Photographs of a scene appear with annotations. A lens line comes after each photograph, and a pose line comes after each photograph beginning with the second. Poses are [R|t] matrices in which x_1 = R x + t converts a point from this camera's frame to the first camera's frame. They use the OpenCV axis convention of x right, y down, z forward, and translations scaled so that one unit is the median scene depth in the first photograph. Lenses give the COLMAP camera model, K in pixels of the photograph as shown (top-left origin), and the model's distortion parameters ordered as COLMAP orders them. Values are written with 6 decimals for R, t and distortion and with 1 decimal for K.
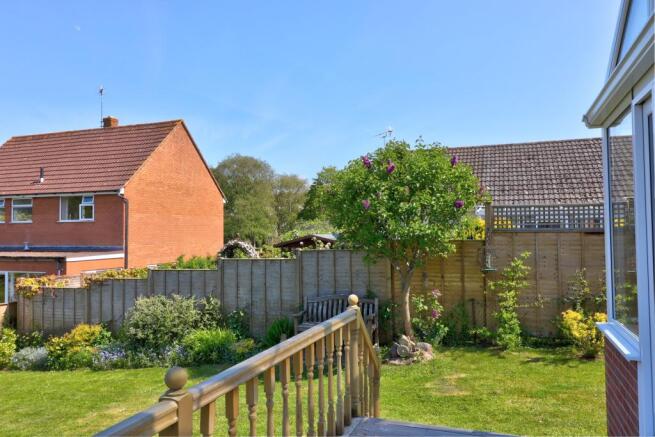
lens RADIAL K [[488.1, 0, 329.4], [0, 488.1, 216.4], [0, 0, 1]] dist [0.015496, -0.015685]
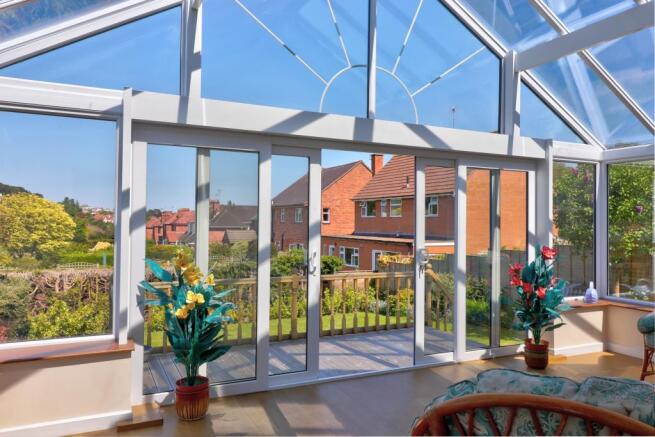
lens RADIAL K [[488.1, 0, 324.5], [0, 488.1, 219.9], [0, 0, 1]] dist [0.015496, -0.015685]
pose [[0.710766, 0.014787, -0.703273, 0.236030], [0.001282, 0.999750, 0.022316, -0.011547], [0.703427, -0.016763, 0.710570, -0.141833]]
